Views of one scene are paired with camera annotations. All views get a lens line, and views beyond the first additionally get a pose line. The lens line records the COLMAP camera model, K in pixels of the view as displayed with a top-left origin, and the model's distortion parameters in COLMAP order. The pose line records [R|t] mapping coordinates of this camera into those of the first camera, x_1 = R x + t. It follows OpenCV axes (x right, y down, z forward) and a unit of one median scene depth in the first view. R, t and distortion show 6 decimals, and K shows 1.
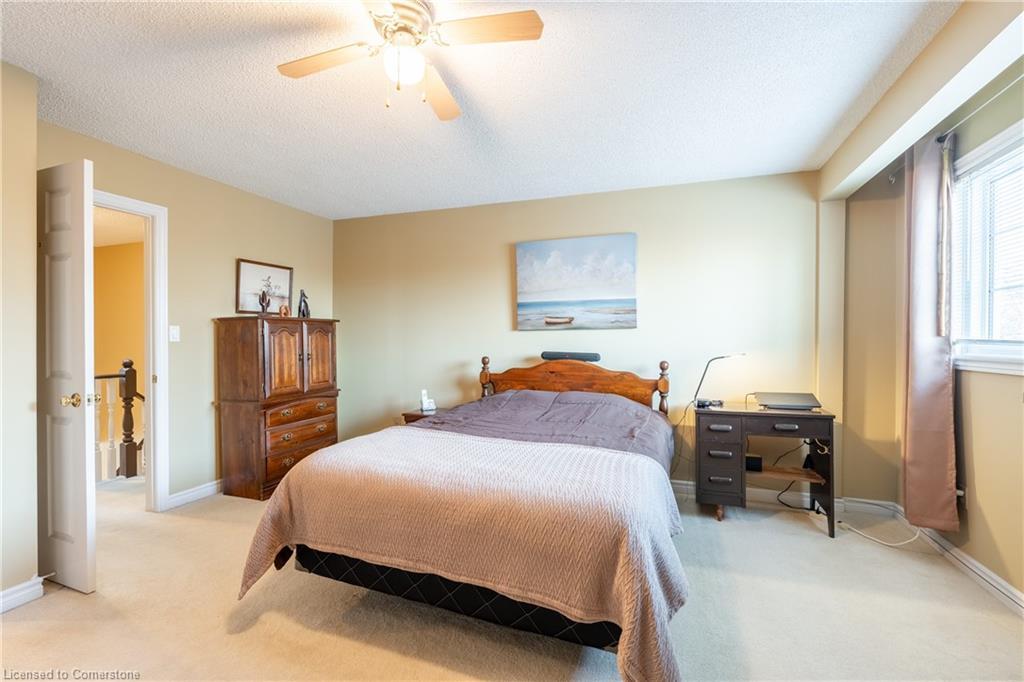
lens RADIAL K [[443.1, 0, 511.5], [0, 443.1, 342.5], [0, 0, 1]] dist [-0.007953, 0.000723]
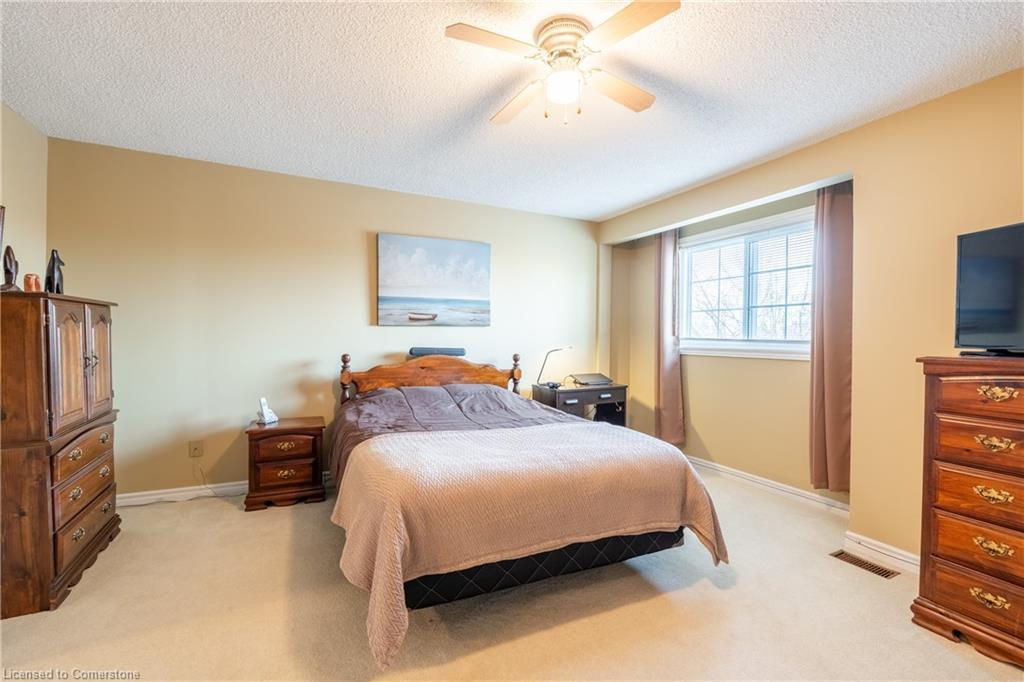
lens RADIAL K [[443.1, 0, 511.5], [0, 443.1, 342.5], [0, 0, 1]] dist [-0.007953, 0.000723]
pose [[0.693863, -0.006199, 0.720080, -0.512737], [-0.004768, 0.999901, 0.013203, -0.005177], [-0.720091, -0.012594, 0.693765, 0.150856]]
